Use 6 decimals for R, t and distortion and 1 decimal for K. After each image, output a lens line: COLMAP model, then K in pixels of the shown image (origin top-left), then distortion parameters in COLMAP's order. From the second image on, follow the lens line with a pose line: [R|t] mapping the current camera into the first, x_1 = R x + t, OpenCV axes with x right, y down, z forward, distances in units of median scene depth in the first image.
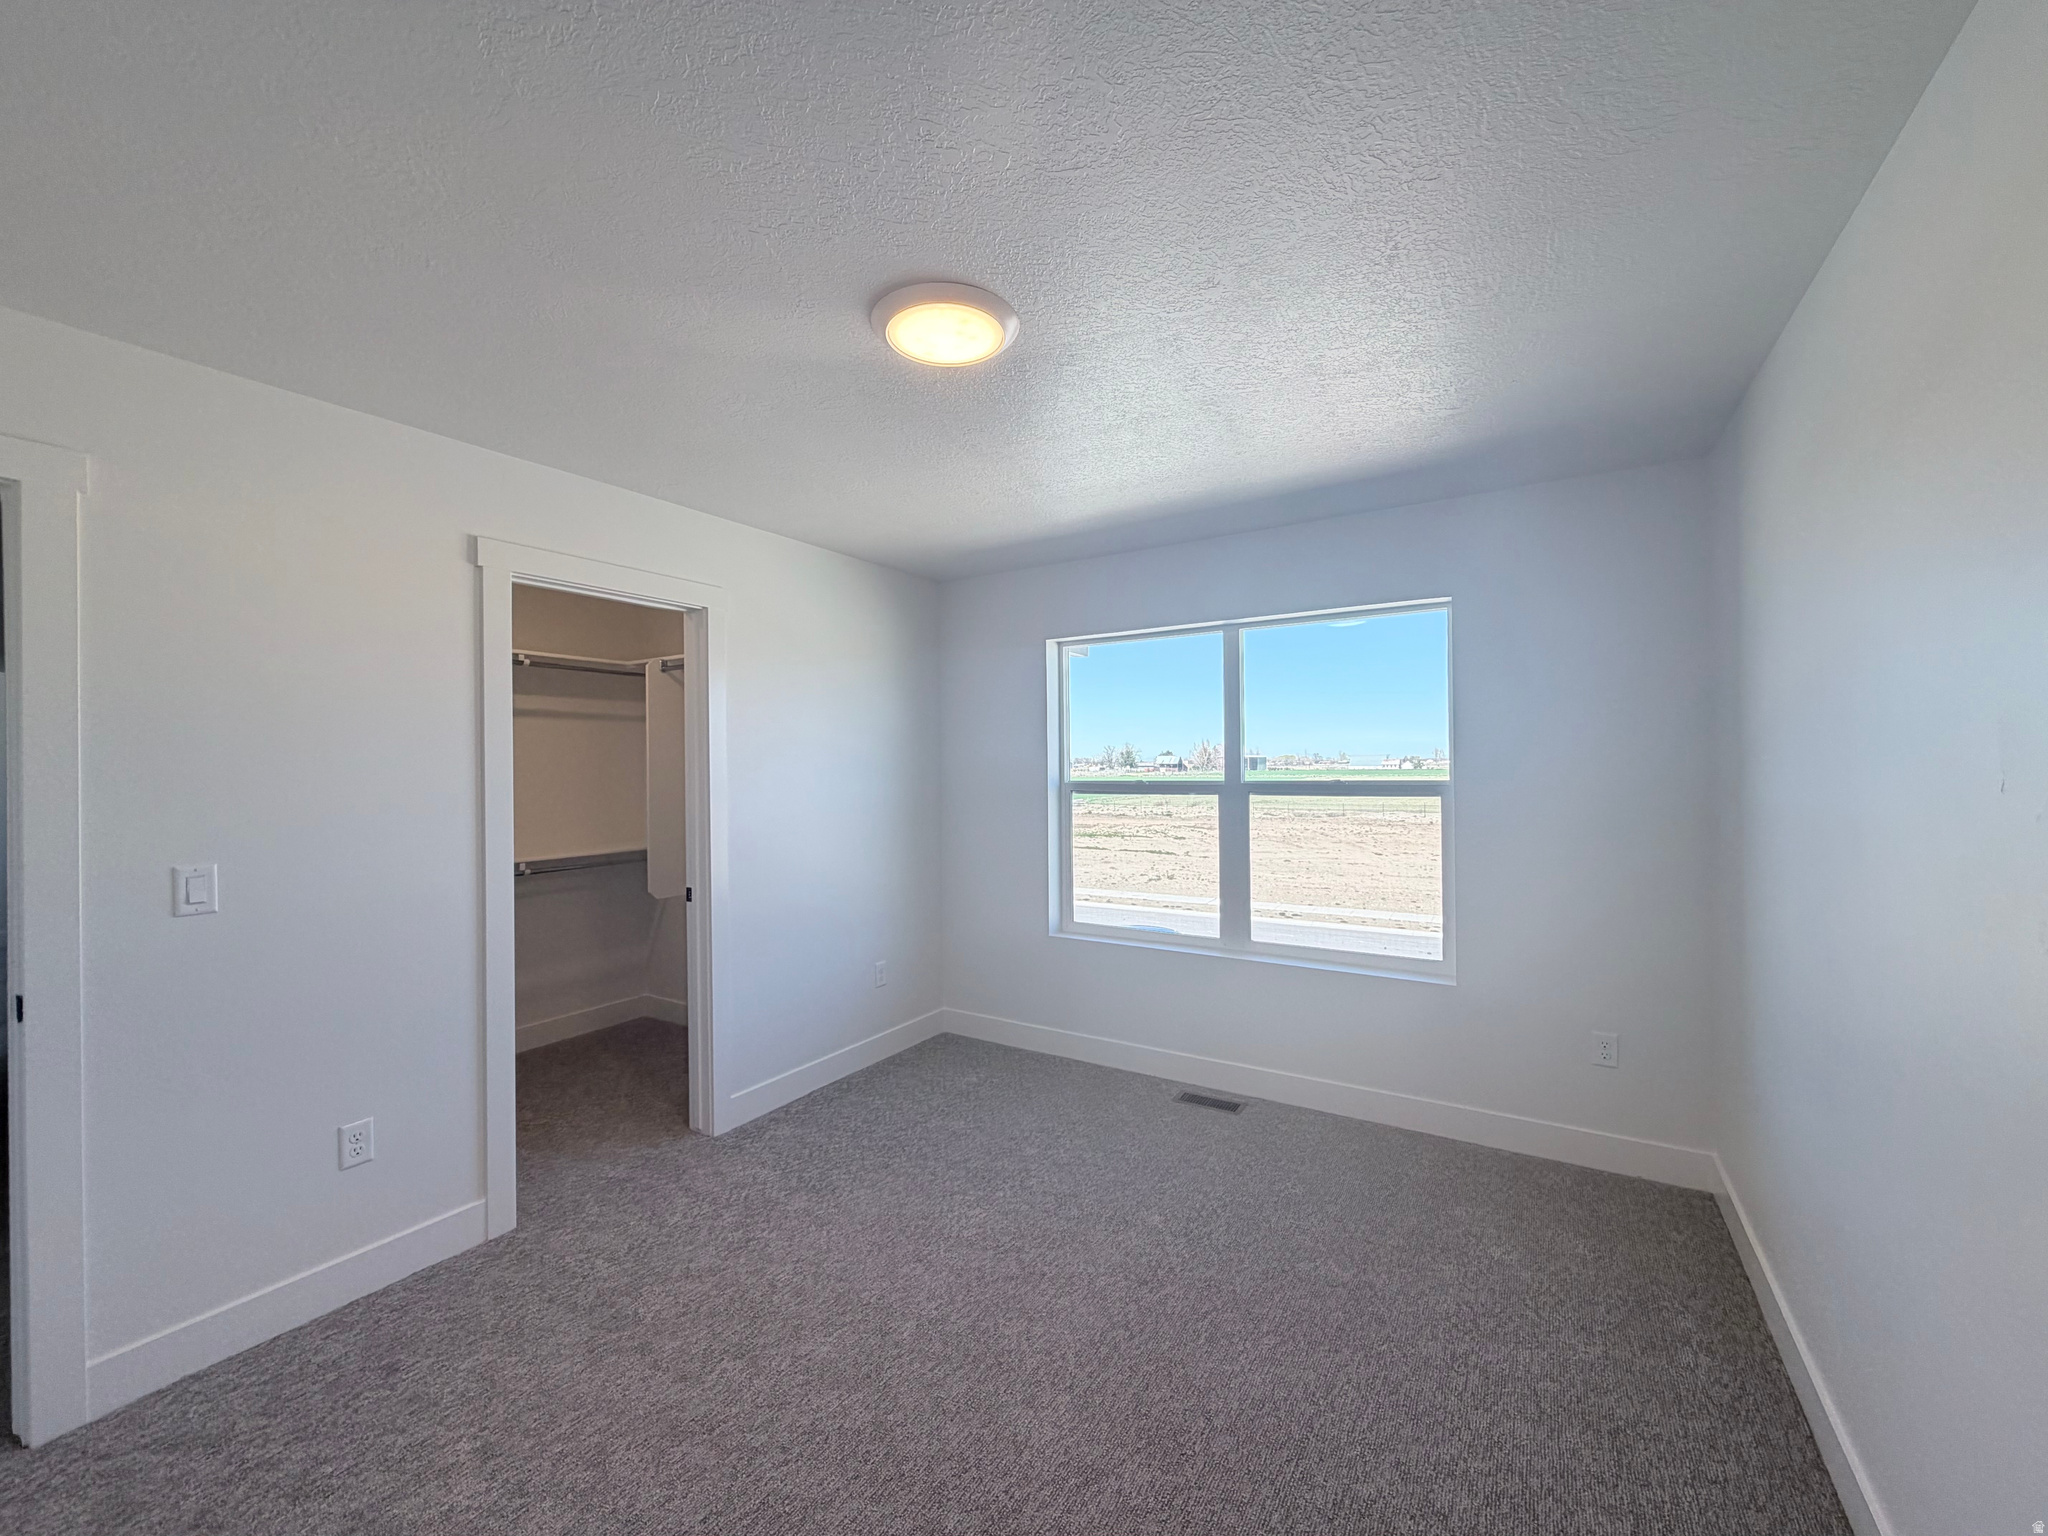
lens RADIAL K [[837.8, 0, 1033.4], [0, 837.8, 772.4], [0, 0, 1]] dist [0.013055, -0.000479]
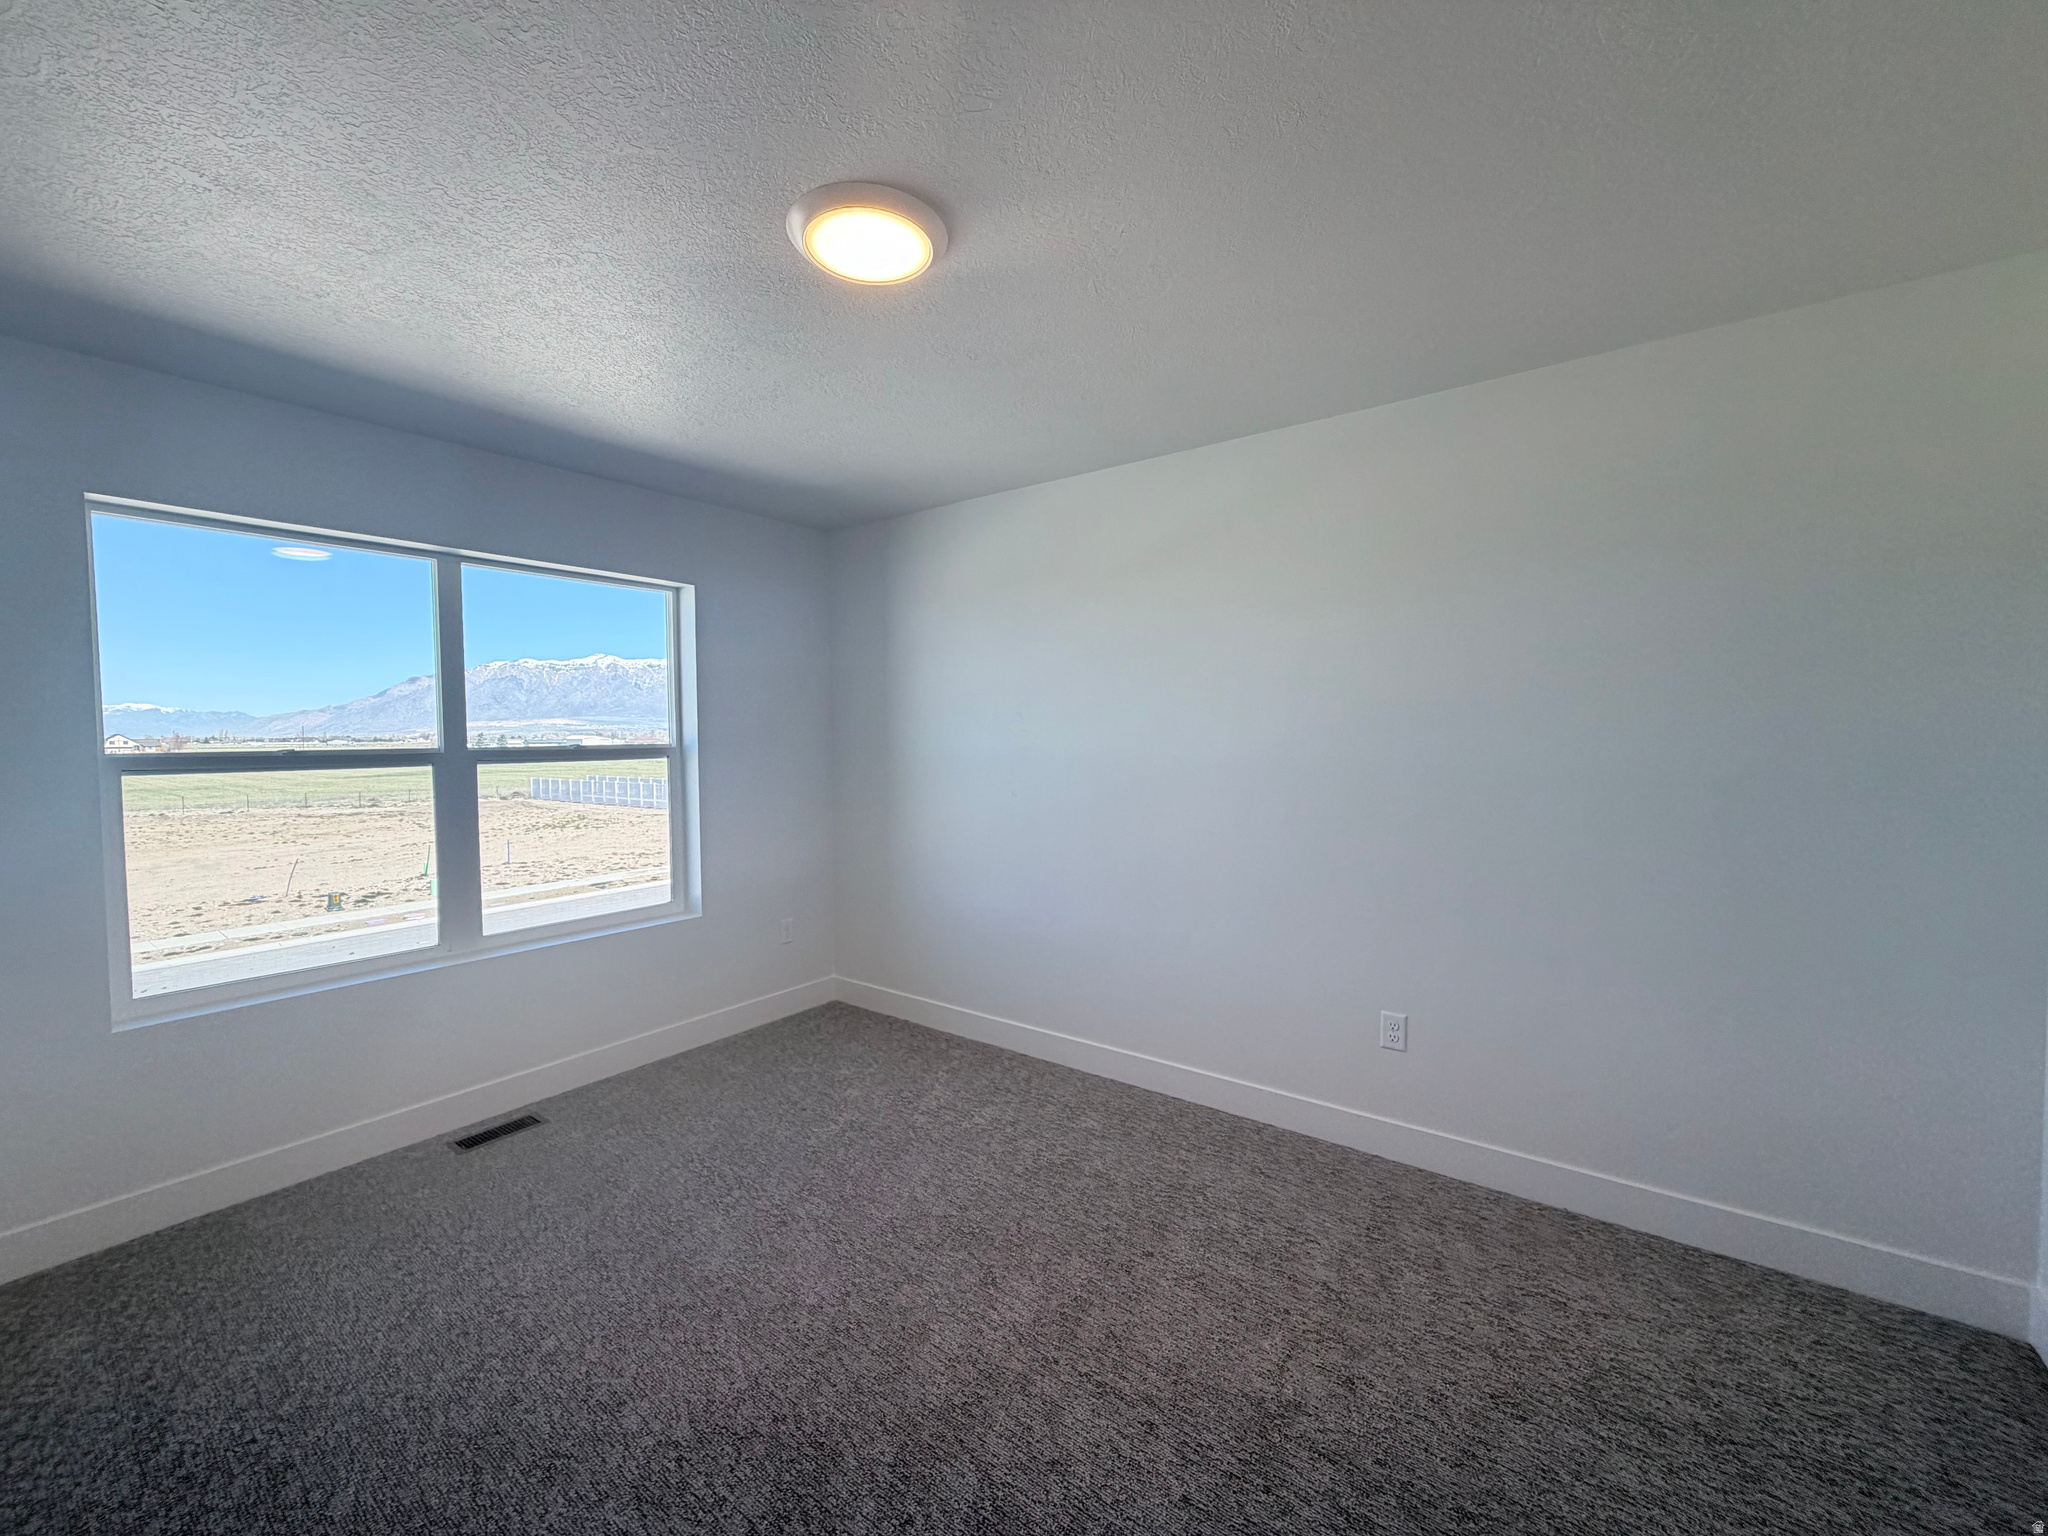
lens RADIAL K [[837.8, 0, 1021.6], [0, 837.8, 781.2], [0, 0, 1]] dist [0.013055, -0.000479]
pose [[0.071088, -0.041788, 0.996594, -0.541128], [0.019524, 0.998989, 0.040496, 0.019679], [-0.997279, 0.016579, 0.071832, 0.393514]]
